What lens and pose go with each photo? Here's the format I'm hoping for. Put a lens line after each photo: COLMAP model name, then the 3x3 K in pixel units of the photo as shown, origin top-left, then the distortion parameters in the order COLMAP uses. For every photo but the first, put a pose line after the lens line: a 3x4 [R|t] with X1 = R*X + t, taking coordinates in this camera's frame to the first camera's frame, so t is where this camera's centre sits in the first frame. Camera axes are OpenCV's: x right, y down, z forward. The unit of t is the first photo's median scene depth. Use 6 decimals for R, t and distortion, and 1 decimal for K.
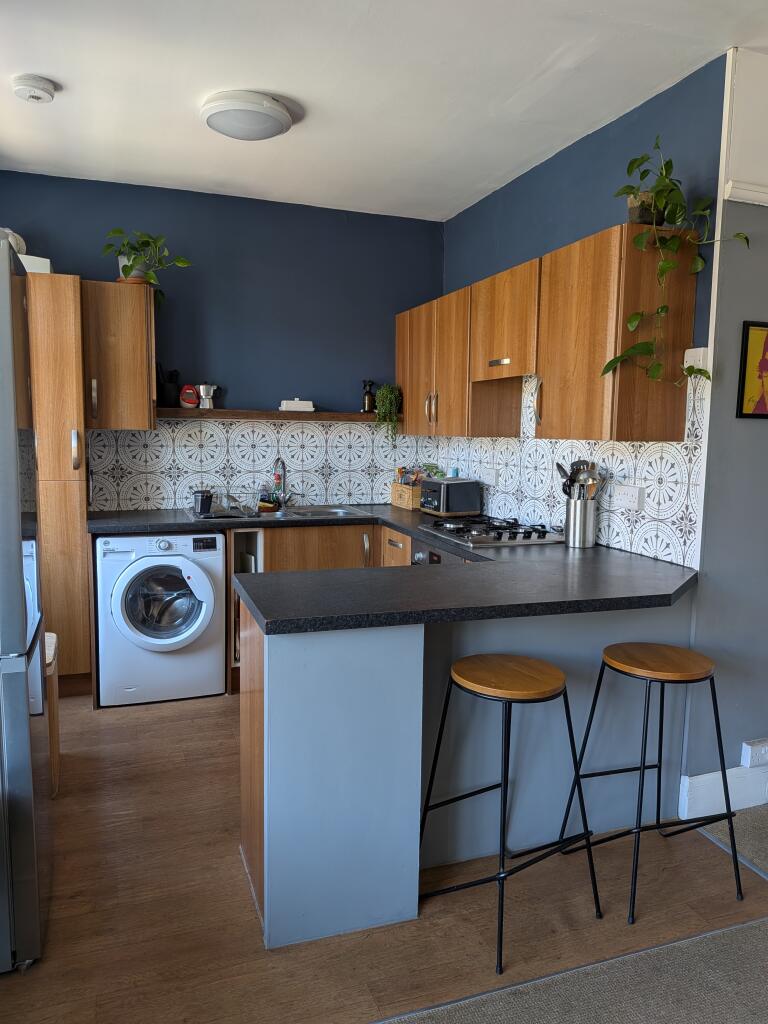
lens RADIAL K [[738.4, 0, 384.0], [0, 738.4, 512.0], [0, 0, 1]] dist [0.000568, -0.001707]
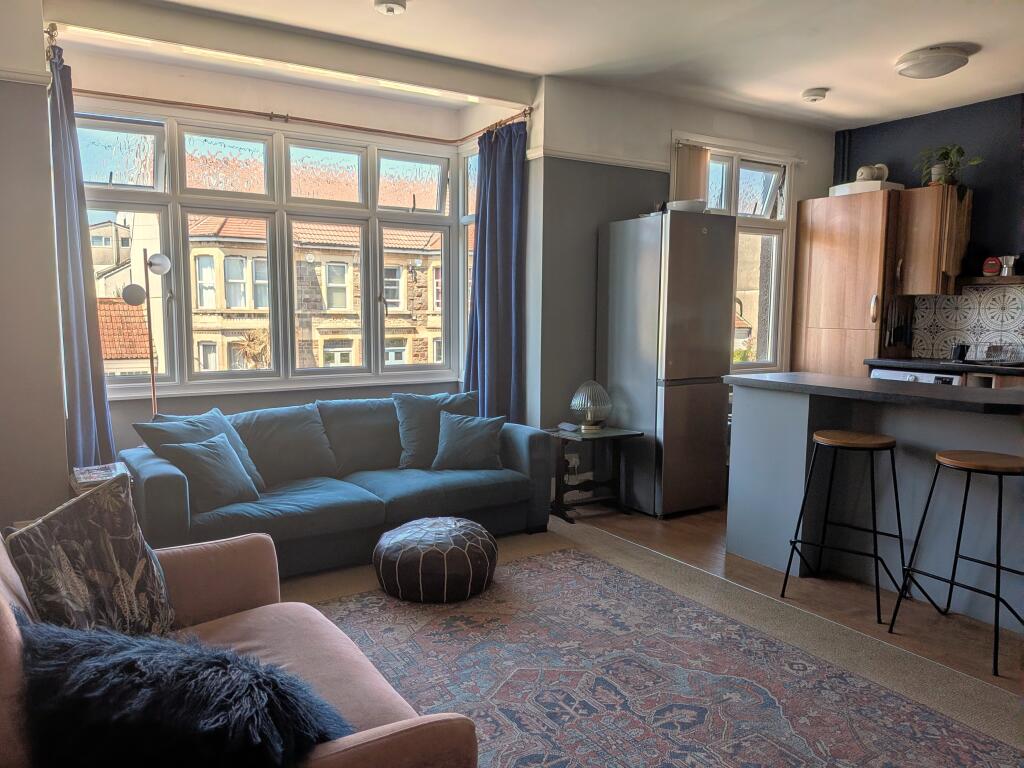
lens RADIAL K [[738.4, 0, 512.0], [0, 738.4, 384.0], [0, 0, 1]] dist [0.000568, -0.001707]
pose [[0.260884, 0.090168, -0.961150, 0.737729], [-0.114258, 0.991514, 0.062004, 0.049659], [0.958585, 0.093644, 0.268973, -0.057479]]
